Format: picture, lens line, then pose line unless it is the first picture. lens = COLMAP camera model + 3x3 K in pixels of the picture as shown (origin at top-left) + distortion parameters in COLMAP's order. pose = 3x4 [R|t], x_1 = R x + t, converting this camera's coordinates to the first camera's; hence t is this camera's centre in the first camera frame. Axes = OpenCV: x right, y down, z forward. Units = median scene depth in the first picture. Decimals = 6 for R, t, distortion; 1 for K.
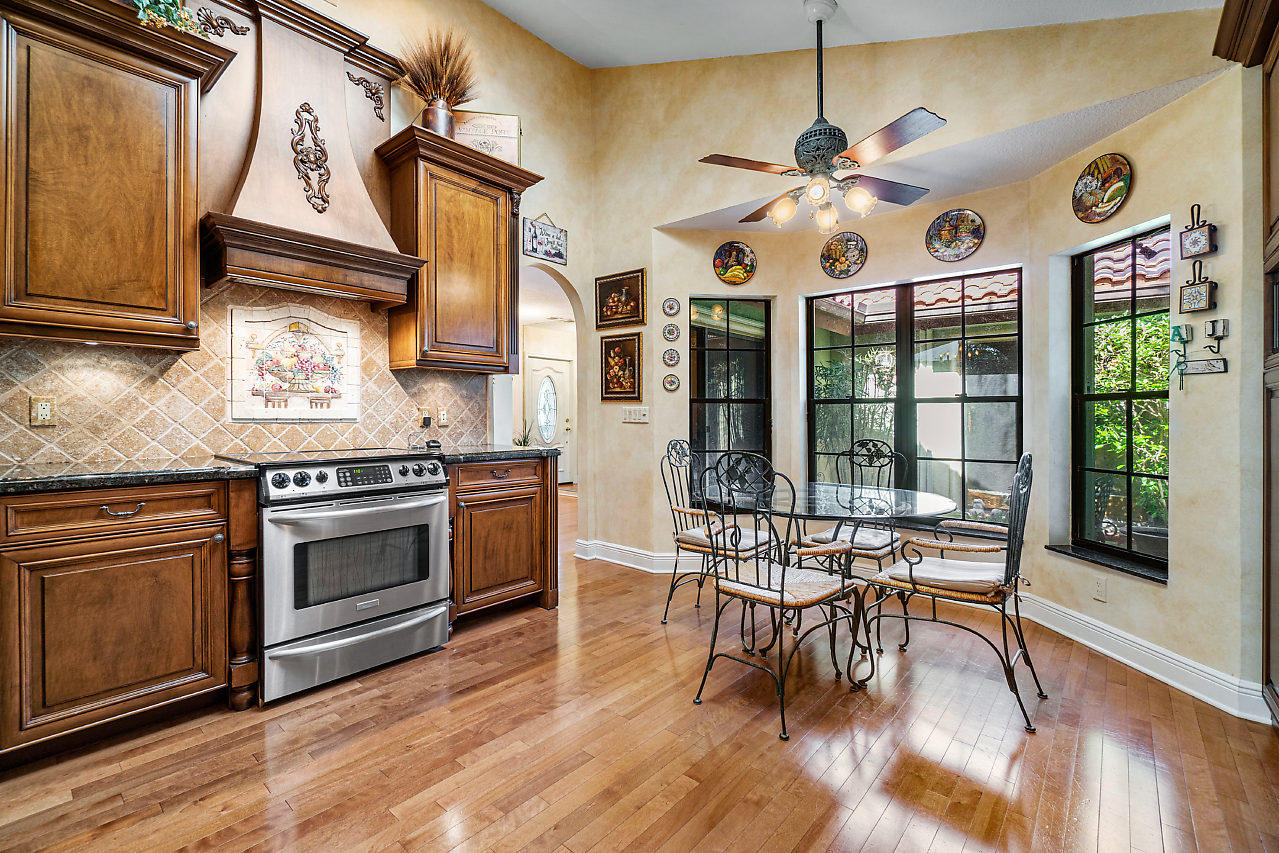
lens RADIAL K [[554.3, 0, 630.7], [0, 554.3, 416.9], [0, 0, 1]] dist [-0.003936, -0.000893]
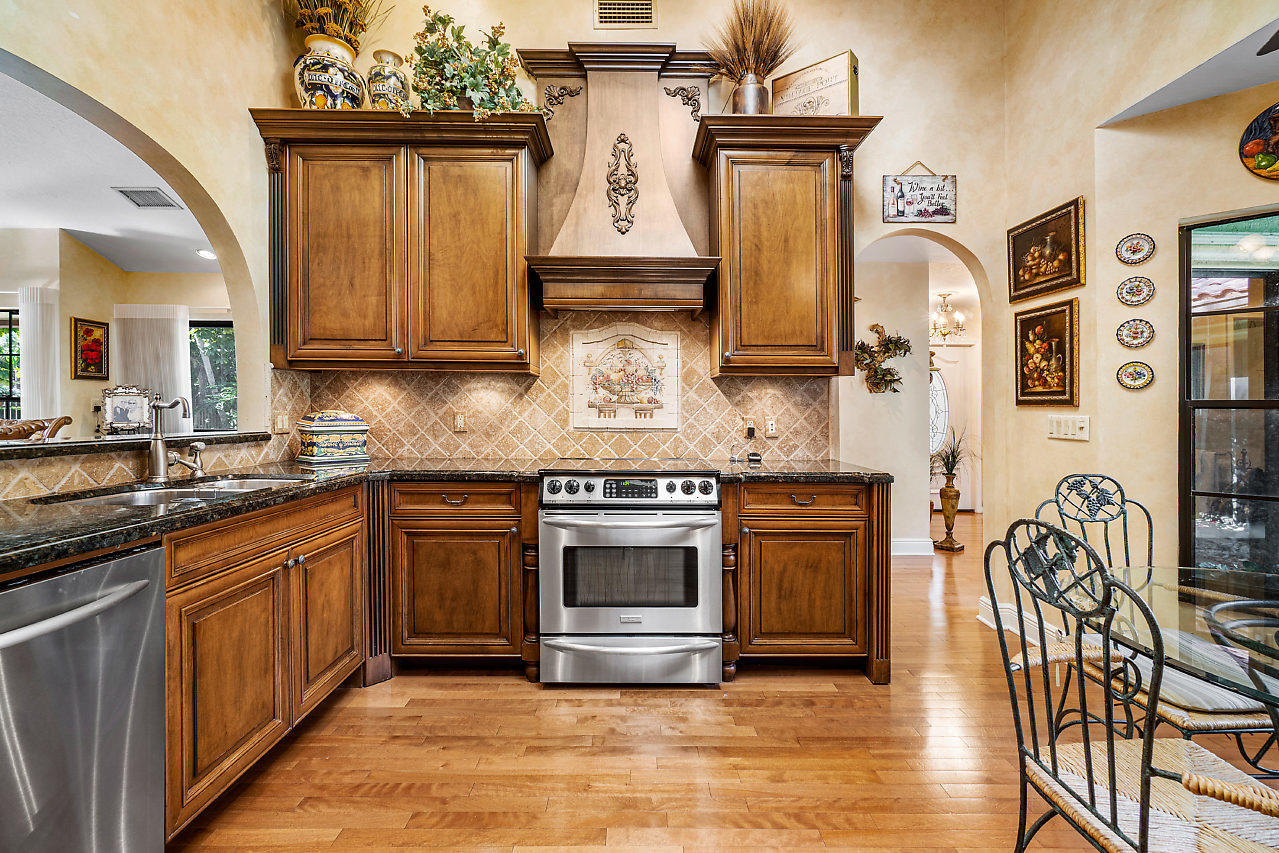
lens RADIAL K [[560.9, 0, 643.8], [0, 560.9, 418.0], [0, 0, 1]] dist [-0.000743, -0.000061]
pose [[0.671302, 0.008727, -0.741132, 0.239831], [-0.006476, 0.999962, 0.005909, -0.022760], [0.741156, 0.000833, 0.671333, 0.287212]]
